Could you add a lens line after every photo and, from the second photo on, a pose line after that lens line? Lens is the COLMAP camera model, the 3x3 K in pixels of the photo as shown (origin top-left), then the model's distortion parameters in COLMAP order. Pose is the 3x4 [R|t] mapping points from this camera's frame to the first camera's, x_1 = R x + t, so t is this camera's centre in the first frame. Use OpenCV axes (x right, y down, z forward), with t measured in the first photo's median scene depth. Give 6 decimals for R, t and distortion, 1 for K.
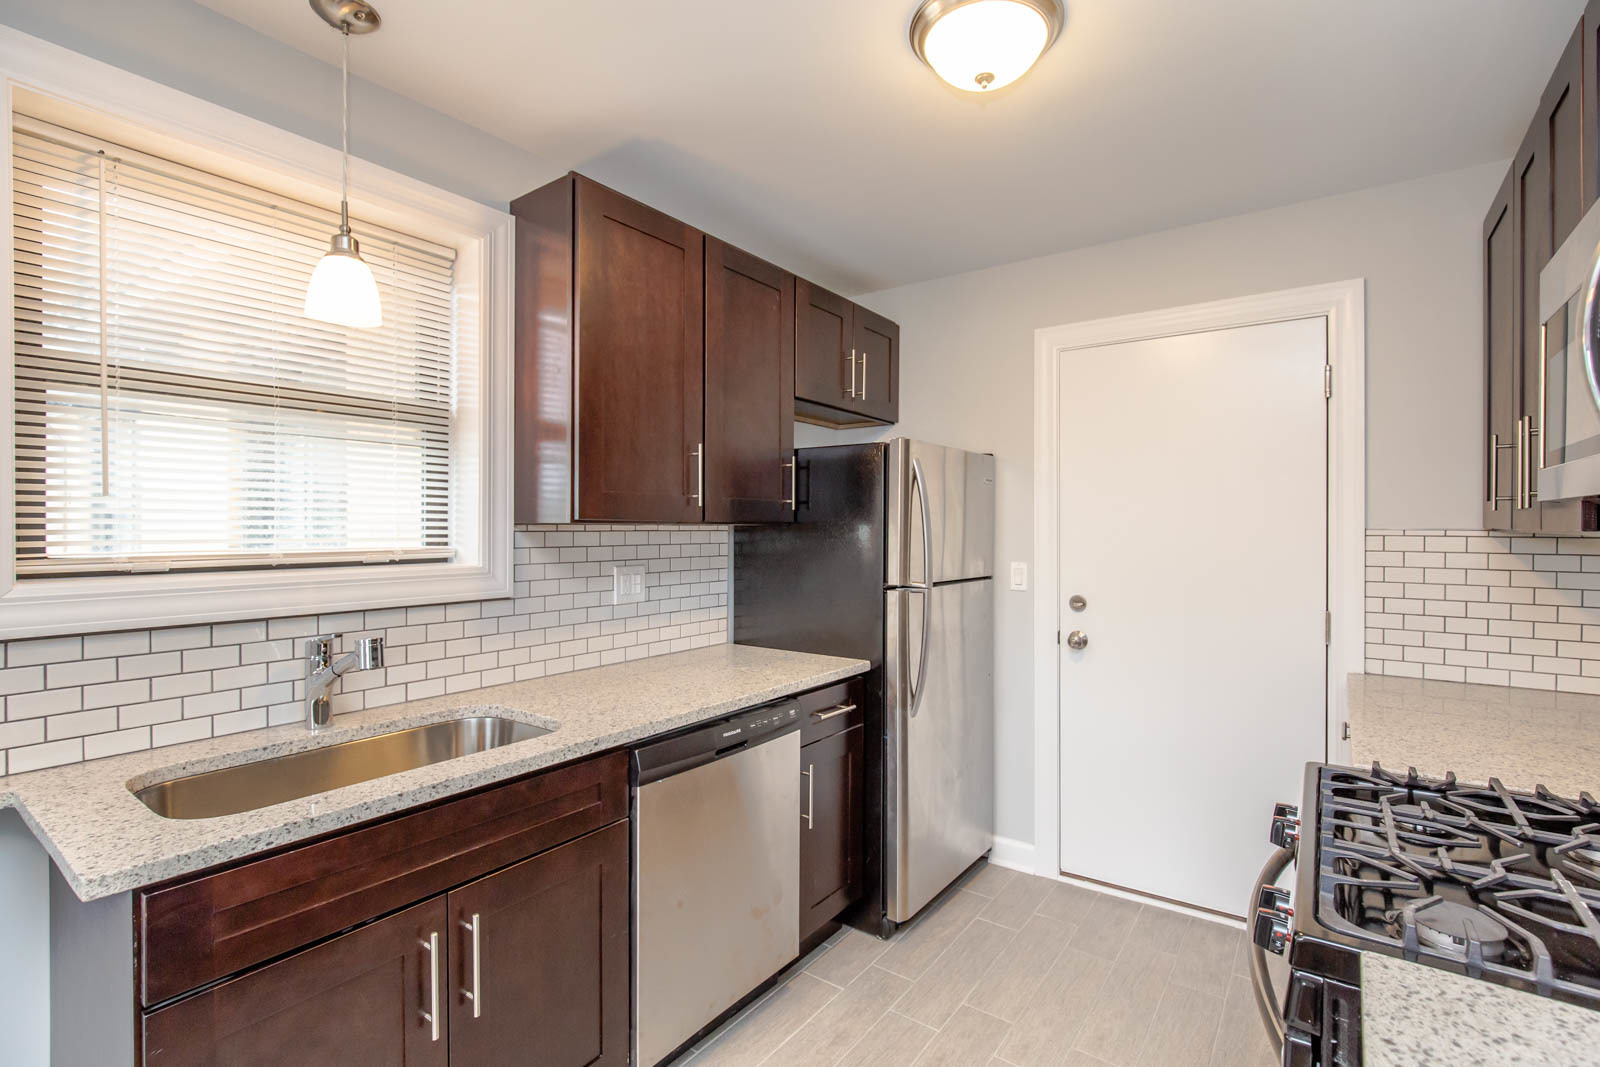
lens RADIAL K [[751.8, 0, 803.3], [0, 751.8, 530.0], [0, 0, 1]] dist [-0.002896, -0.000300]
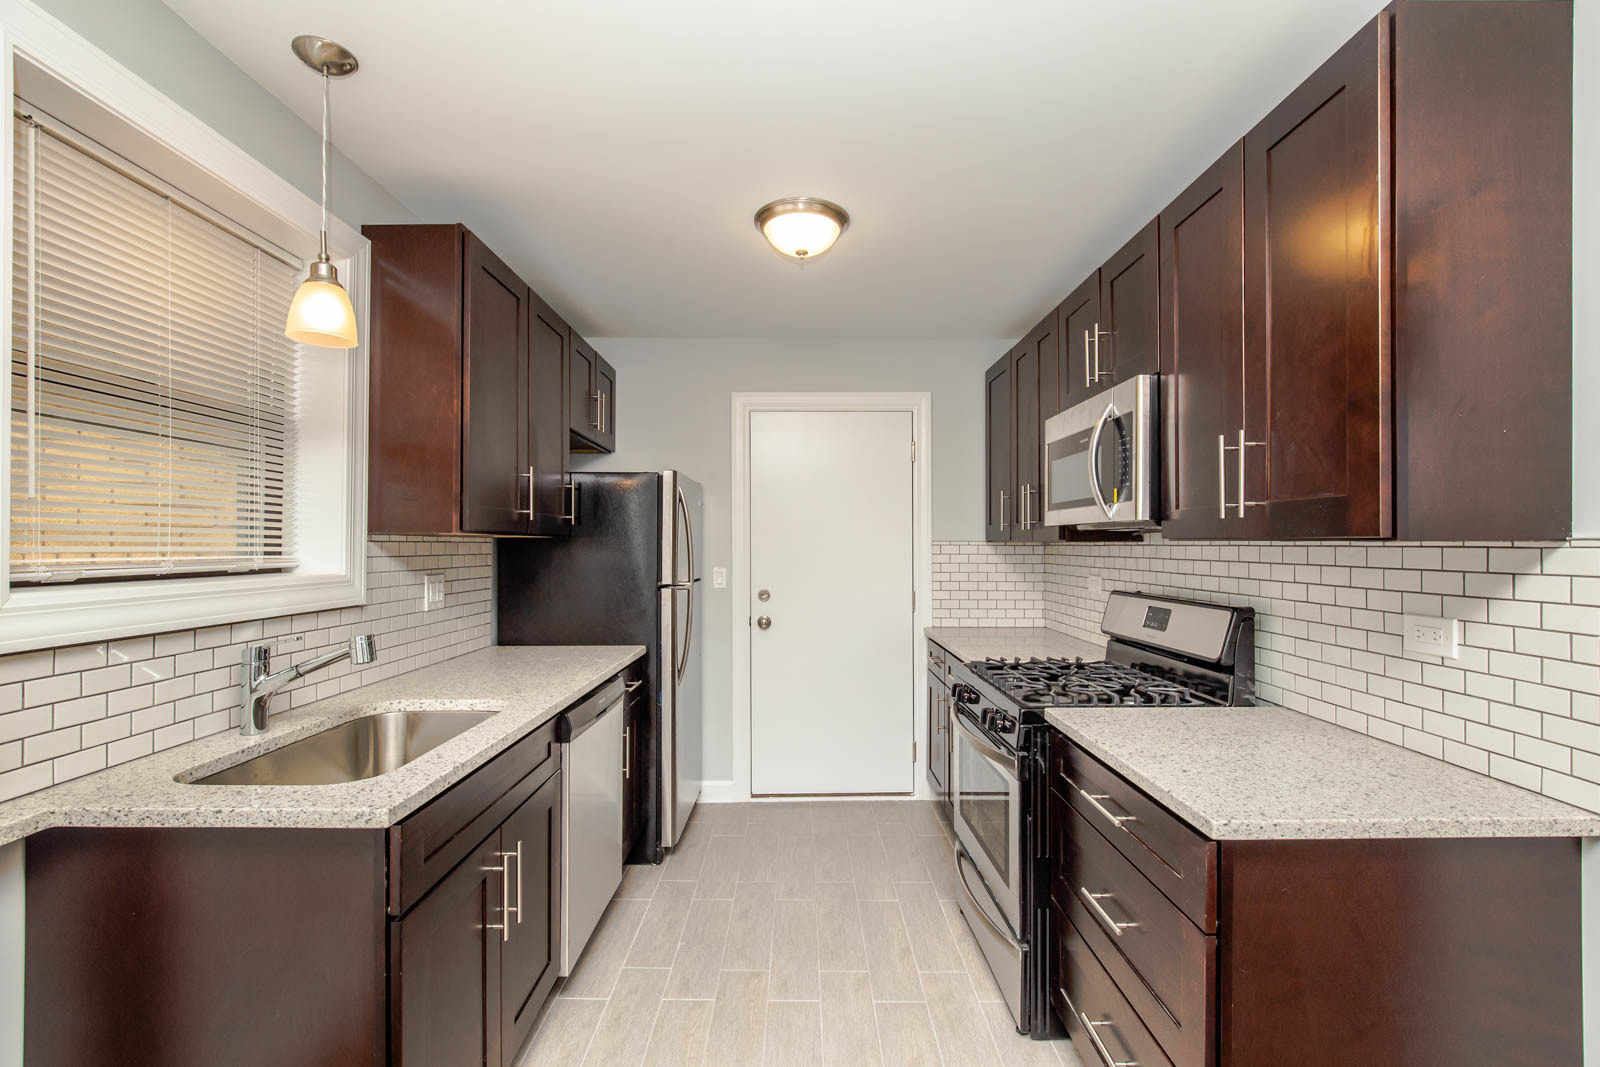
lens RADIAL K [[751.8, 0, 803.3], [0, 751.8, 530.0], [0, 0, 1]] dist [-0.002896, -0.000300]
pose [[0.803427, 0.011883, 0.595285, -0.493746], [0.001995, 0.999741, -0.022650, 0.010995], [-0.595400, 0.019385, 0.803195, -0.188058]]
